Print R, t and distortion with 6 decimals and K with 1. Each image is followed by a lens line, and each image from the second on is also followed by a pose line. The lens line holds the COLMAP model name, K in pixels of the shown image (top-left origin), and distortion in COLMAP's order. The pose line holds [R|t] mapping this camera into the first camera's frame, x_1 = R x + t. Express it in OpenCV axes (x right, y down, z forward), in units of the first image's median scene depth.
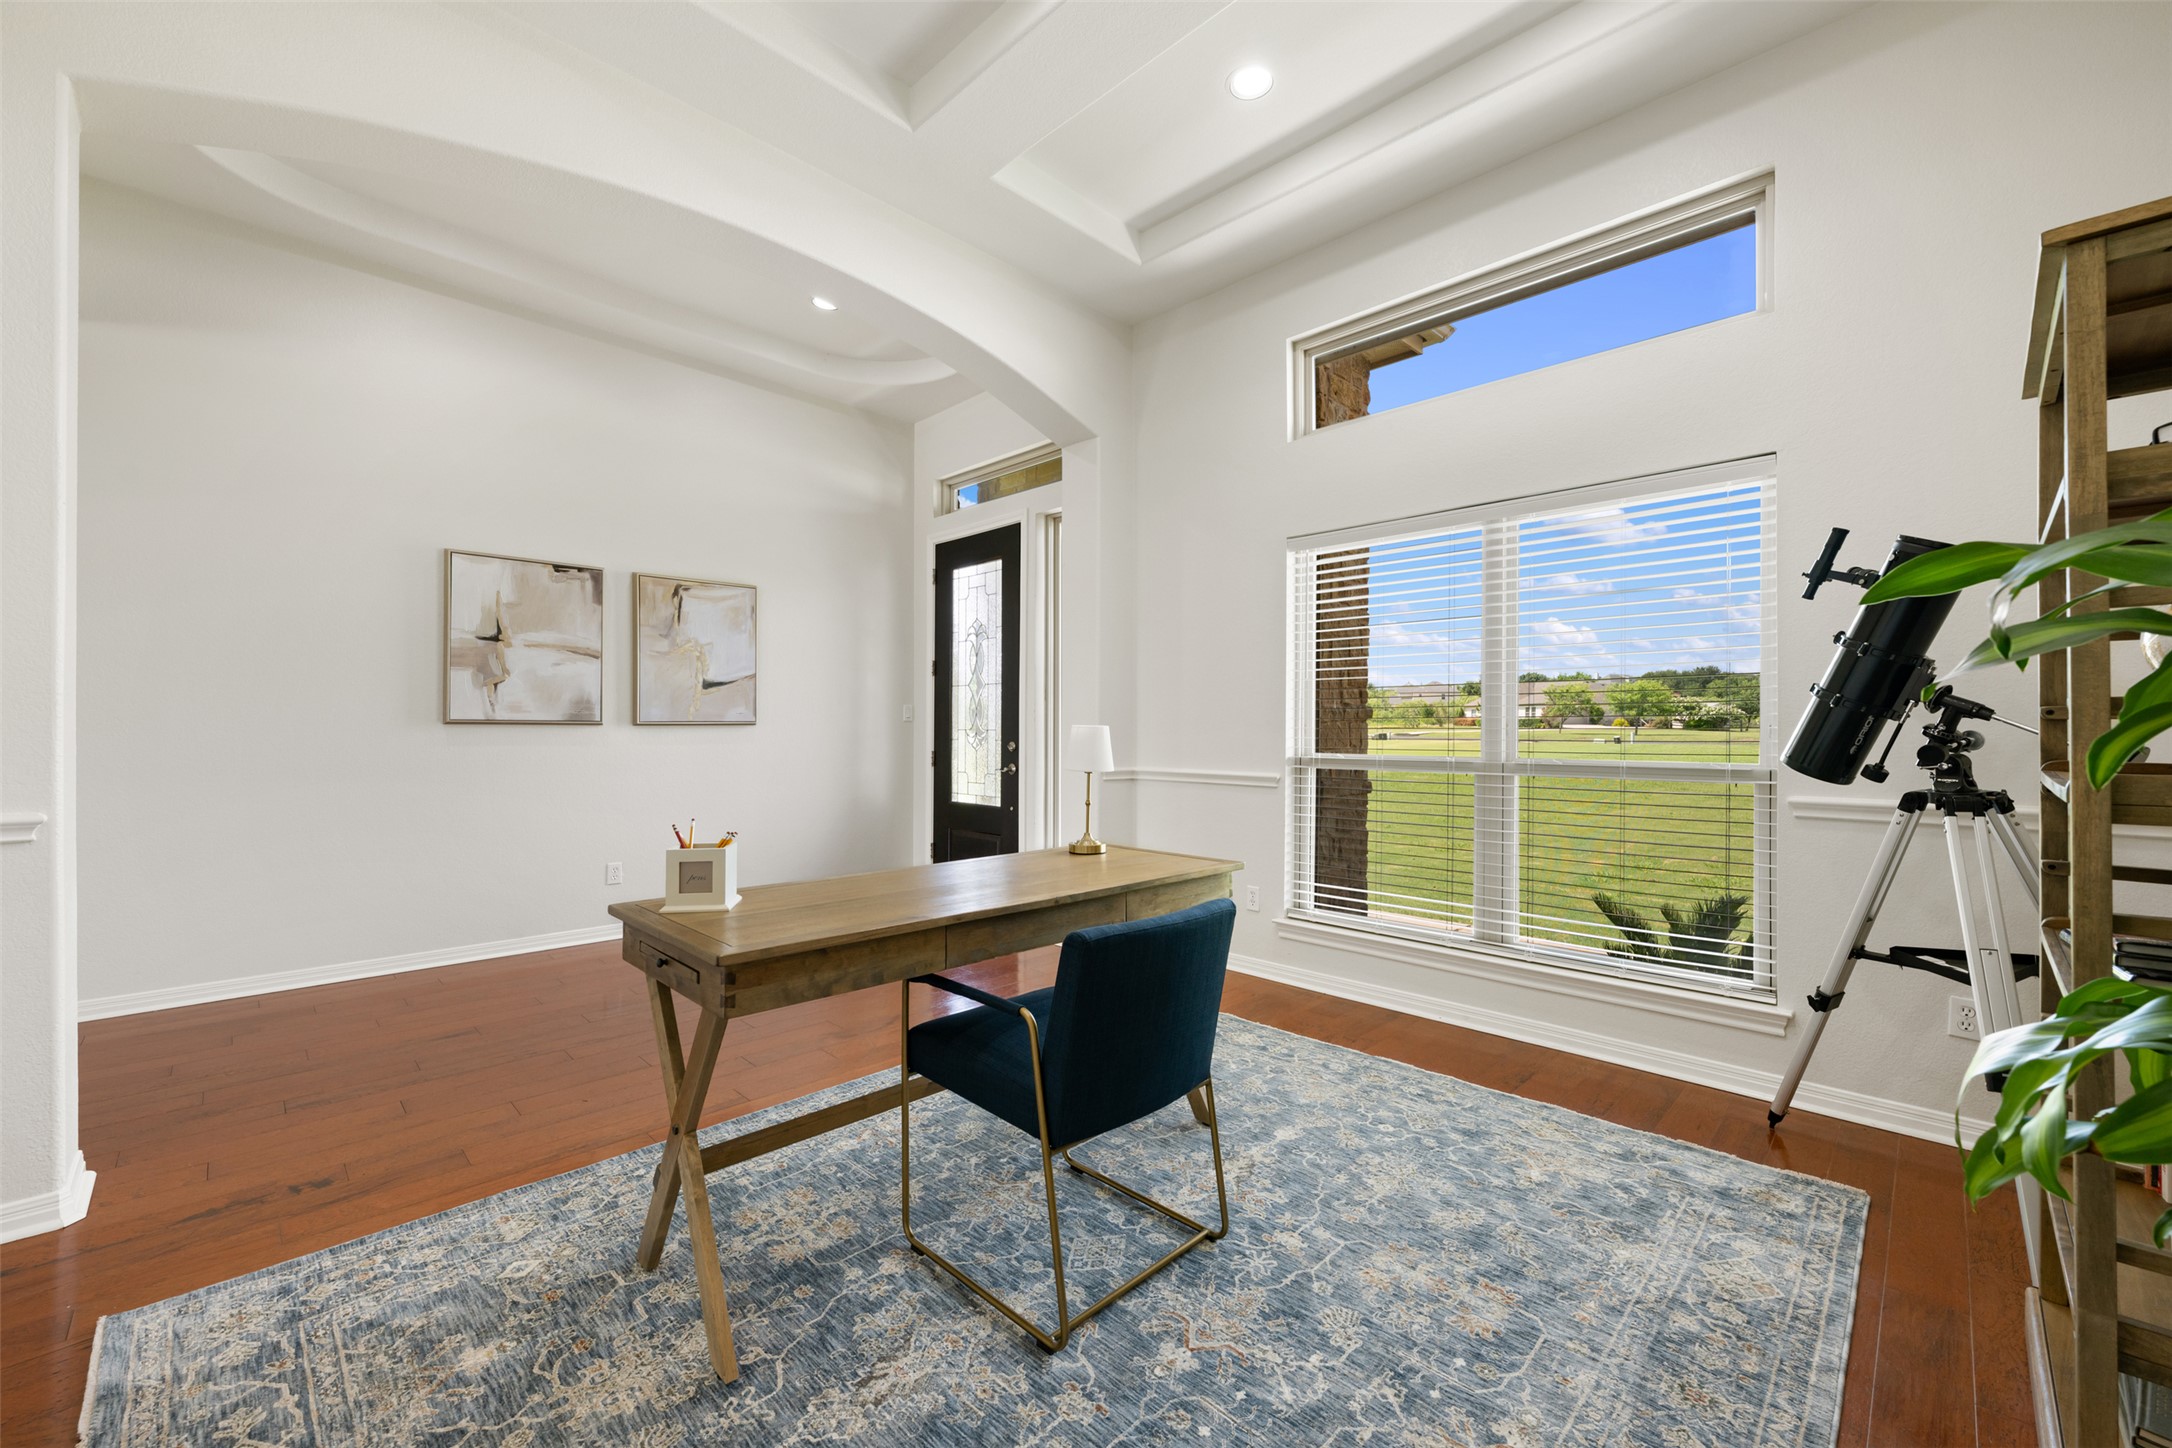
lens RADIAL K [[862.5, 0, 1089.5], [0, 862.5, 725.8], [0, 0, 1]] dist [-0.000221, 0.000246]
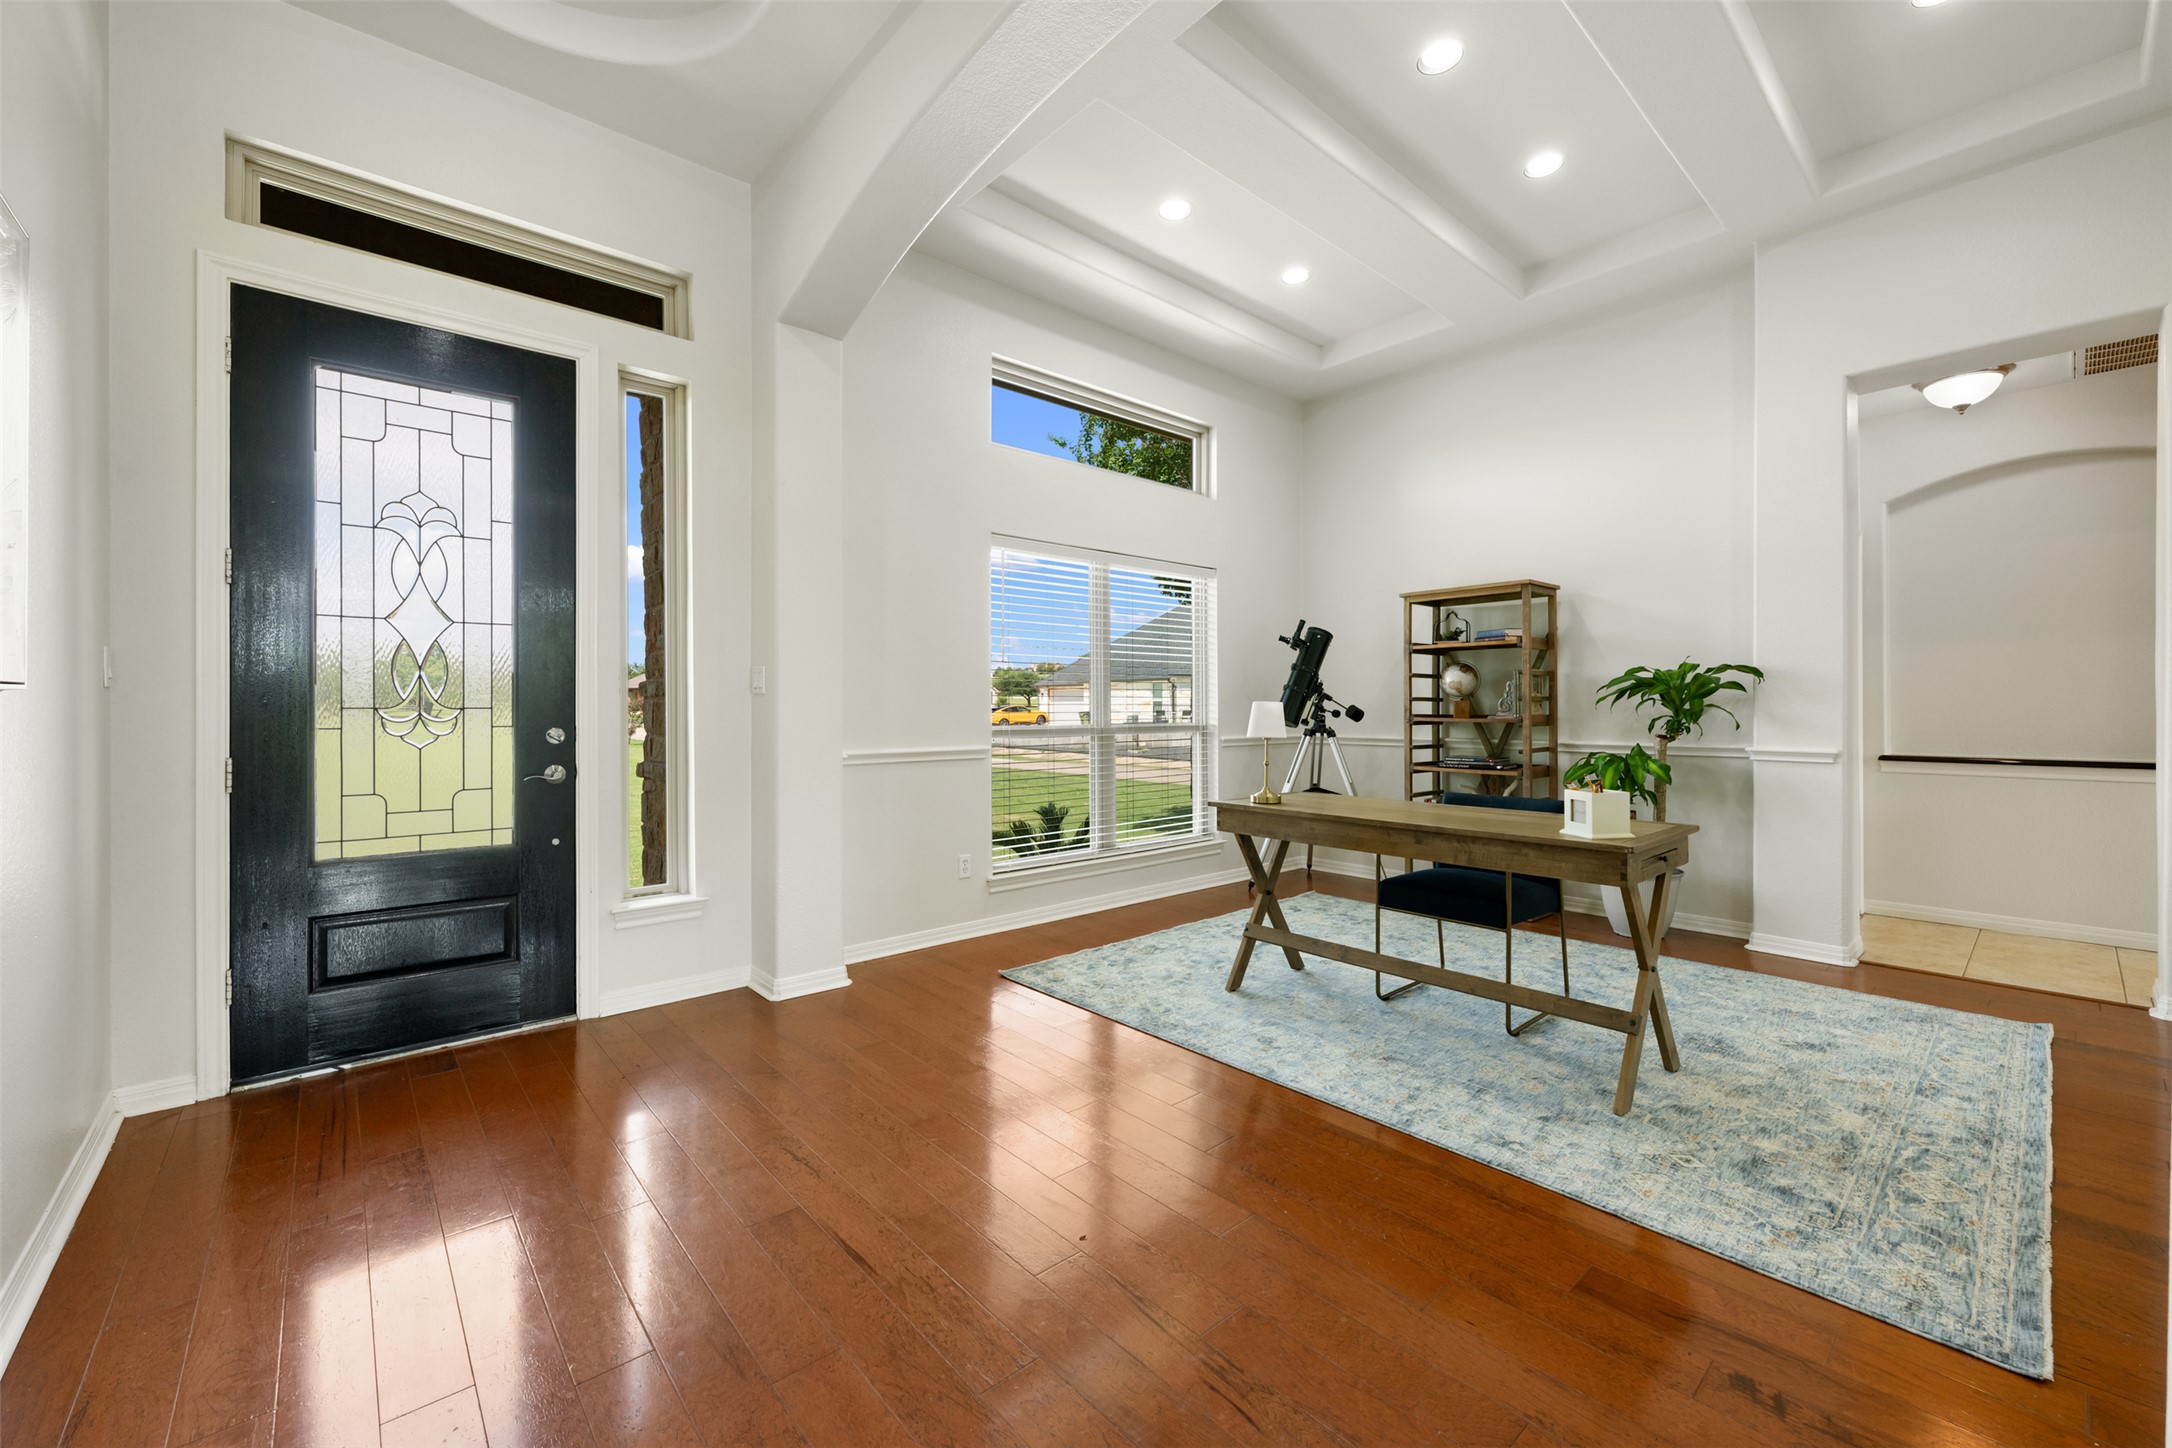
lens RADIAL K [[862.5, 0, 1081.2], [0, 862.5, 709.8], [0, 0, 1]] dist [-0.000221, 0.000246]
pose [[0.067904, -0.009583, 0.997646, -1.576082], [-0.003784, 0.999944, 0.009862, -0.002194], [-0.997685, -0.004445, 0.067864, 1.457340]]
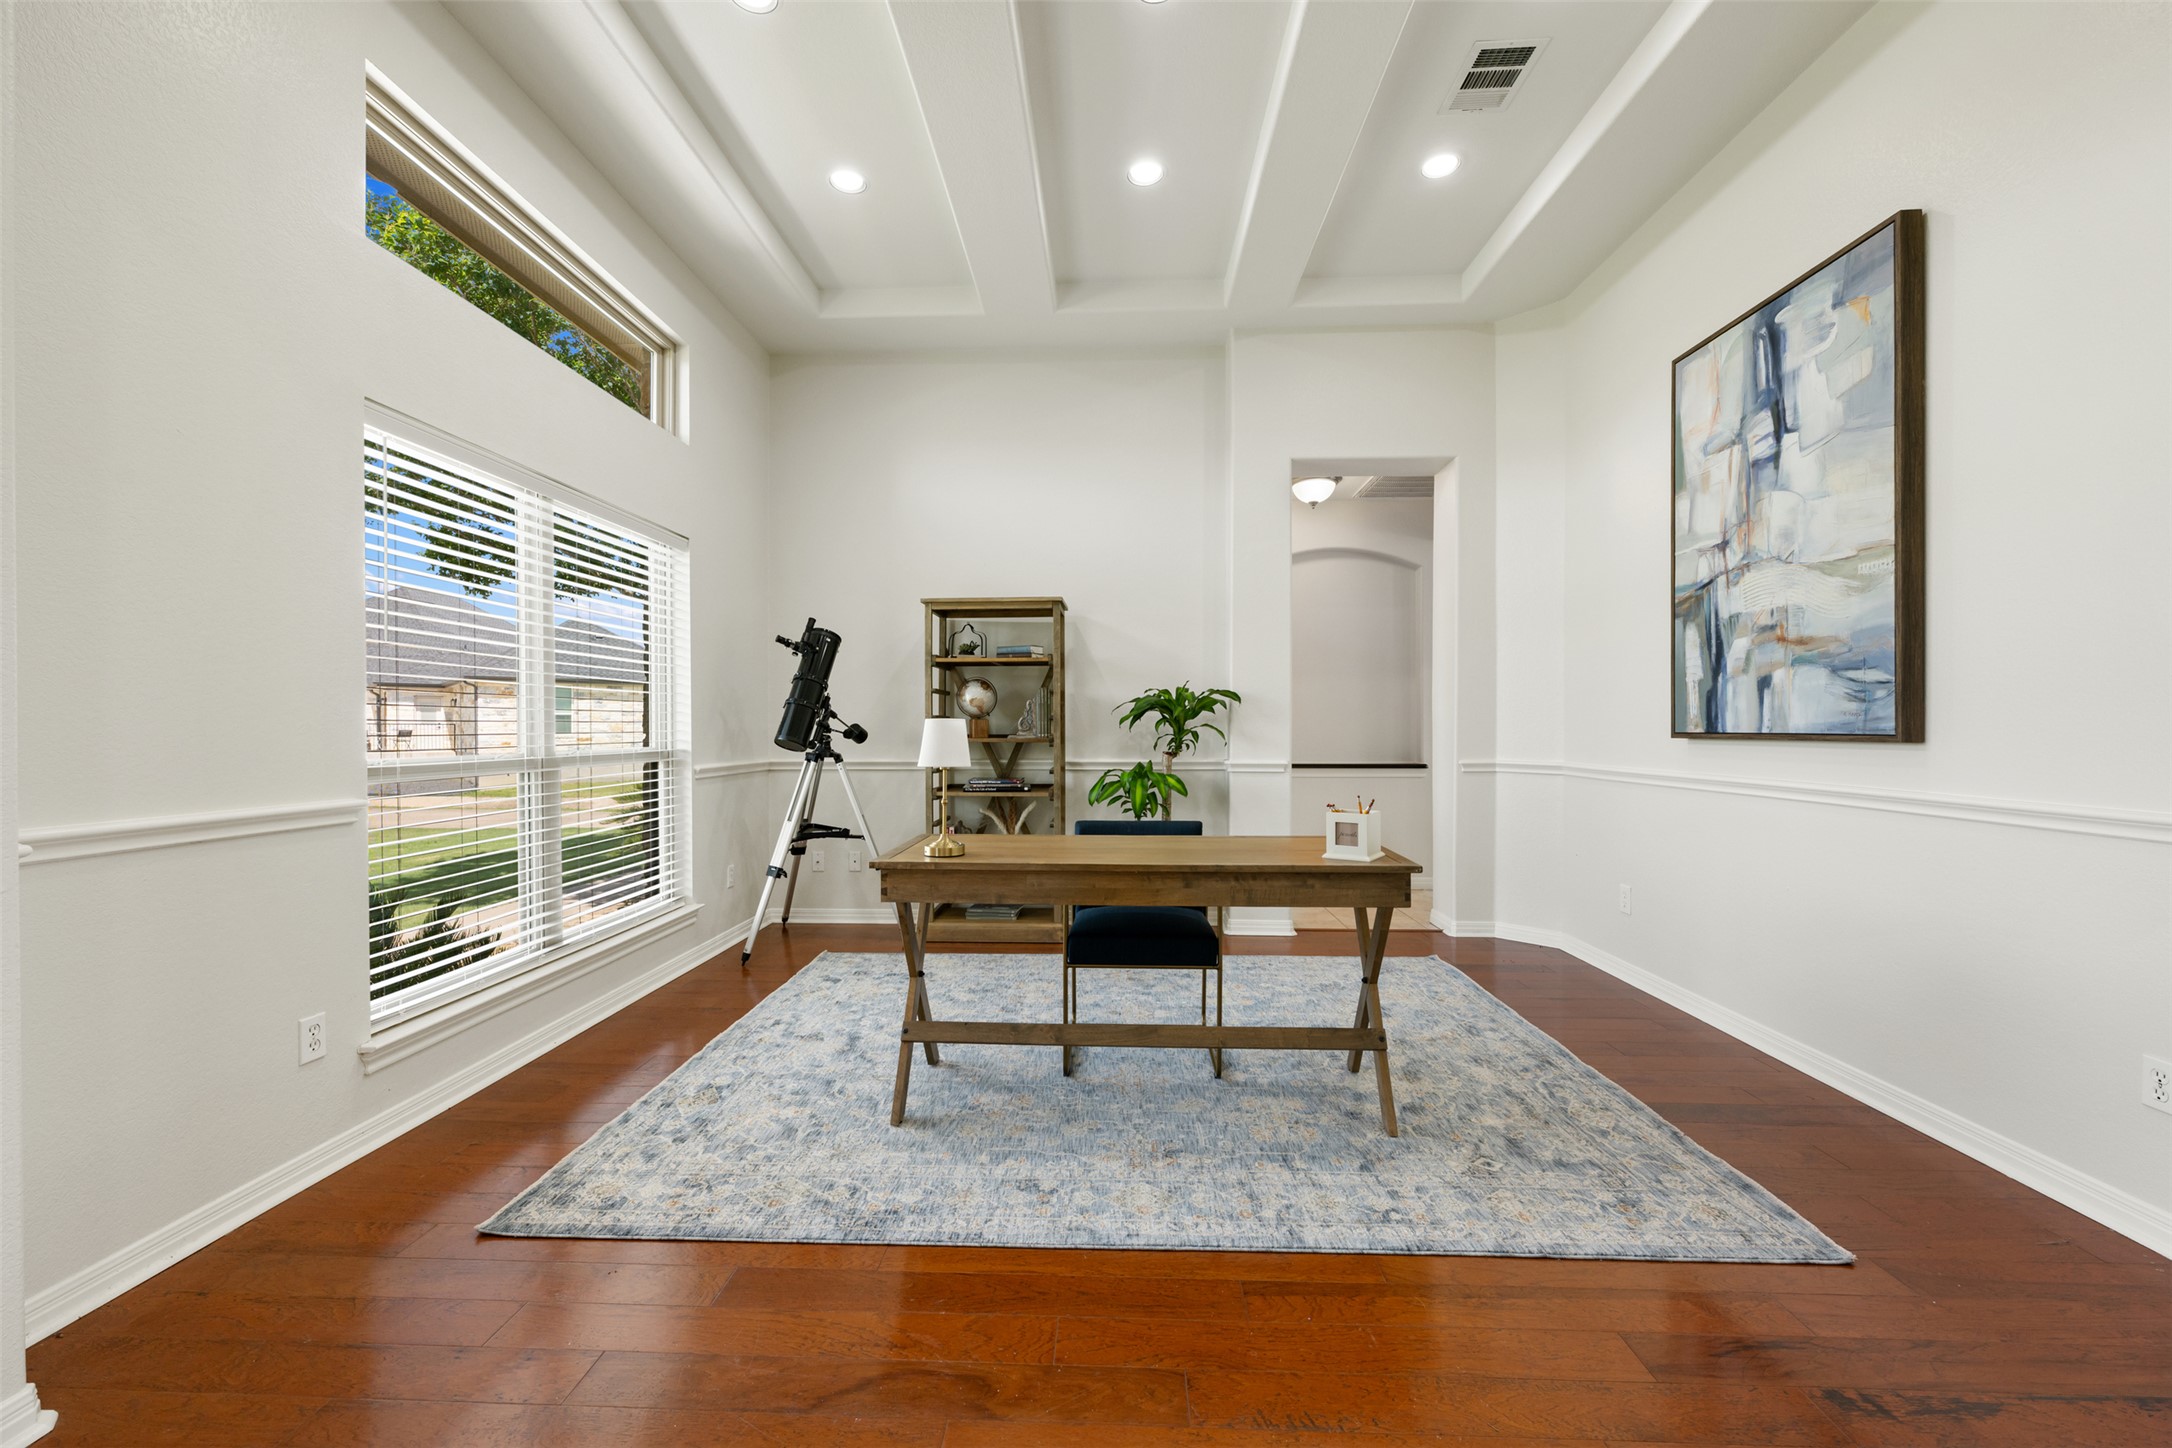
lens RADIAL K [[862.5, 0, 1078.5], [0, 862.5, 730.7], [0, 0, 1]] dist [-0.000221, 0.000246]
pose [[-0.675209, -0.009815, 0.737561, -0.969341], [-0.007320, 0.999951, 0.006606, 0.004607], [-0.737590, -0.000938, -0.675248, 1.877565]]
